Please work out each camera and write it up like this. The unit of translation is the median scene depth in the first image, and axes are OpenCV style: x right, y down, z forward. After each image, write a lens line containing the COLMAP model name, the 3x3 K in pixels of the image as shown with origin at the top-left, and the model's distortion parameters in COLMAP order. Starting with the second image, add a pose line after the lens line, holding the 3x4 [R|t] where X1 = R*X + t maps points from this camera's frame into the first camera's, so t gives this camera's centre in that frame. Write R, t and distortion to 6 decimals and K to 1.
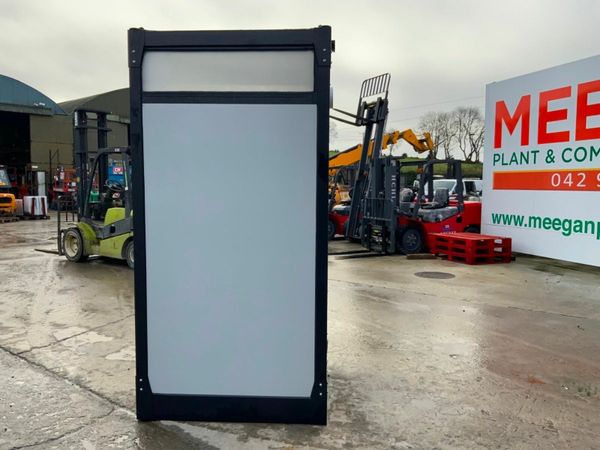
lens RADIAL K [[496.6, 0, 300.0], [0, 496.6, 225.0], [0, 0, 1]] dist [0.074278, -0.145749]
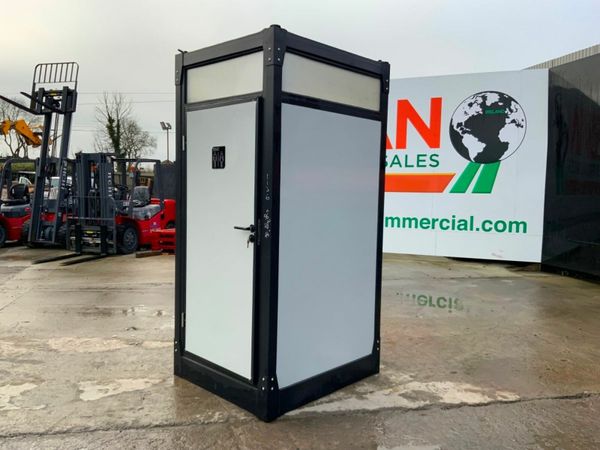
lens RADIAL K [[496.6, 0, 300.0], [0, 496.6, 225.0], [0, 0, 1]] dist [0.074278, -0.145749]
pose [[0.655814, -0.050508, 0.753231, -0.687052], [0.048276, 0.998523, 0.024924, -0.012334], [-0.753378, 0.020017, 0.657283, 0.204649]]
